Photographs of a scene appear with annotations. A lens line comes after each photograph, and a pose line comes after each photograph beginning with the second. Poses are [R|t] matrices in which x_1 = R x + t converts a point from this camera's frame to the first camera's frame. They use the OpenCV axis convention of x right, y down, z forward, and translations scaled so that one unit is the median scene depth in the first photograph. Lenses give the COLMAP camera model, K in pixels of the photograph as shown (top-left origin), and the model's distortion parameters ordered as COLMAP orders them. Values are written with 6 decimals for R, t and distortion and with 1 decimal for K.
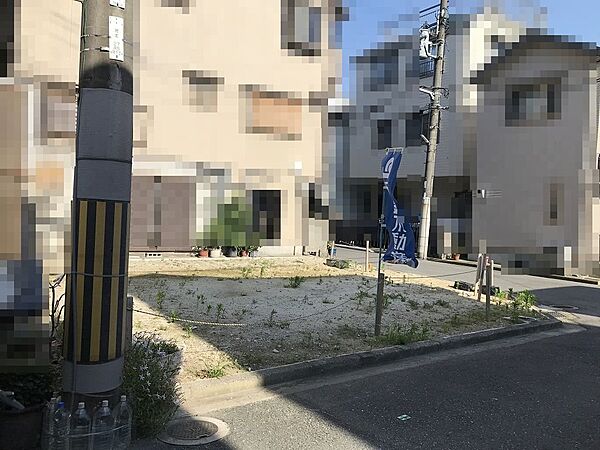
lens RADIAL K [[485.0, 0, 300.0], [0, 485.0, 225.0], [0, 0, 1]] dist [0.001286, 0.002533]
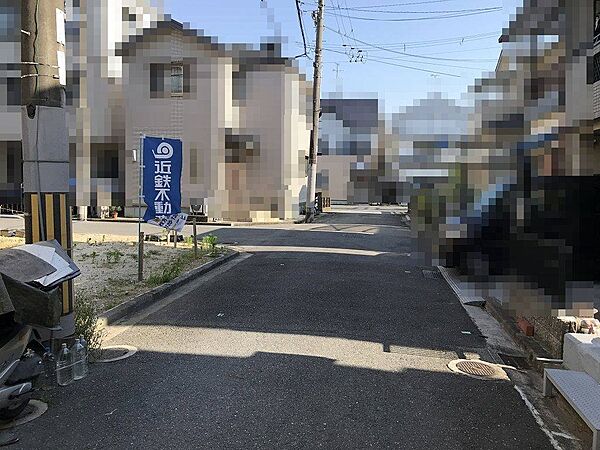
lens RADIAL K [[493.5, 0, 300.0], [0, 493.5, 225.0], [0, 0, 1]] dist [-0.006046, -0.005450]
pose [[0.695961, -0.105165, 0.710337, -0.205825], [0.039457, 0.993324, 0.108402, -0.019146], [-0.716994, -0.047416, 0.695465, -0.088645]]
